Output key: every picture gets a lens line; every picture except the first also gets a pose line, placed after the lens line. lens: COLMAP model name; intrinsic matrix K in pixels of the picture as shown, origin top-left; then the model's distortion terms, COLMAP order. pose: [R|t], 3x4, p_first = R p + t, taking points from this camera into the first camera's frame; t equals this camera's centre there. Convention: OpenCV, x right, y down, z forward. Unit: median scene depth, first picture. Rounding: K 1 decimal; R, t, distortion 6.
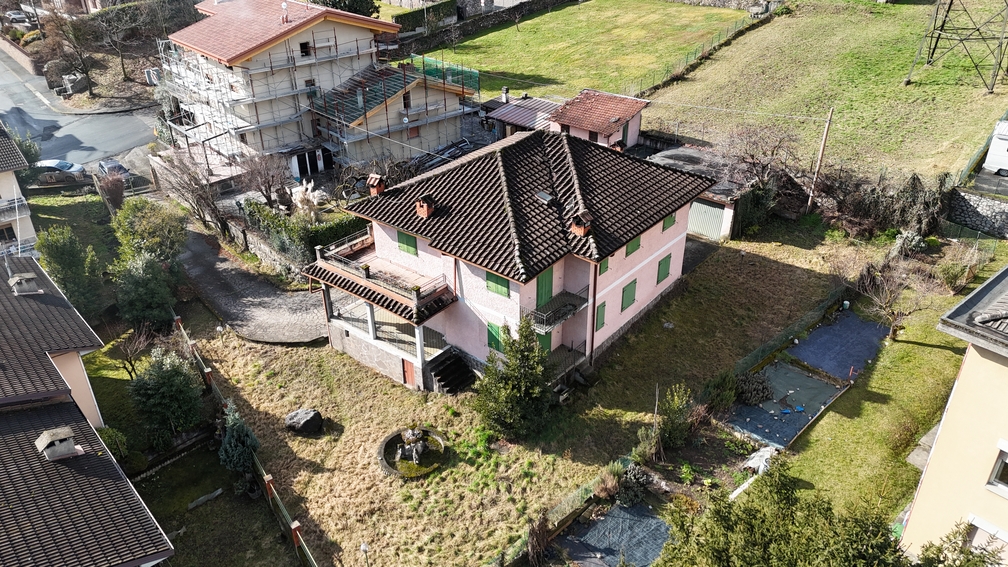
lens RADIAL K [[741.8, 0, 504.0], [0, 741.8, 283.5], [0, 0, 1]] dist [0.096671, -0.095581]
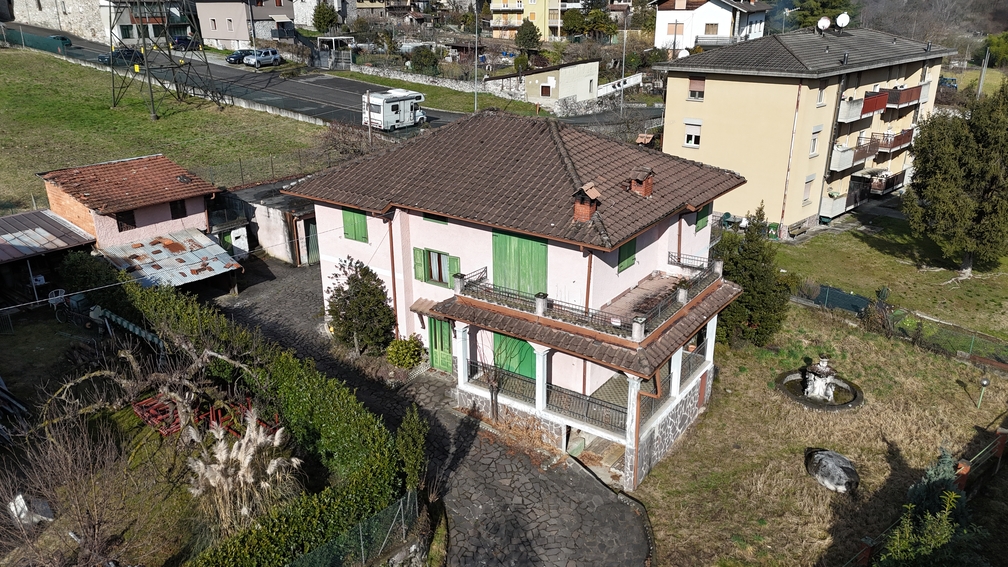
lens RADIAL K [[741.8, 0, 504.0], [0, 741.8, 283.5], [0, 0, 1]] dist [0.096671, -0.095581]
pose [[-0.075892, -0.341104, 0.936957, -0.718813], [0.491528, 0.804767, 0.332793, -0.296106], [-0.867549, 0.485797, 0.106587, 0.932694]]
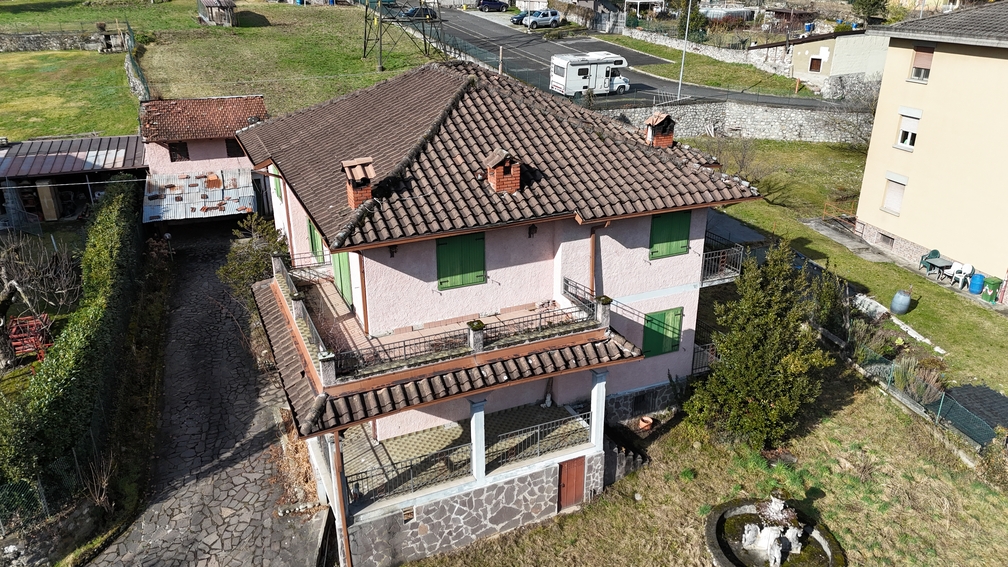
lens RADIAL K [[743.5, 0, 504.0], [0, 743.5, 283.5], [0, 0, 1]] dist [0.059944, -0.030850]
pose [[0.450103, -0.330690, 0.829489, -0.490167], [0.434693, 0.892554, 0.119956, -0.083954], [-0.780032, 0.306580, 0.545490, 0.624272]]
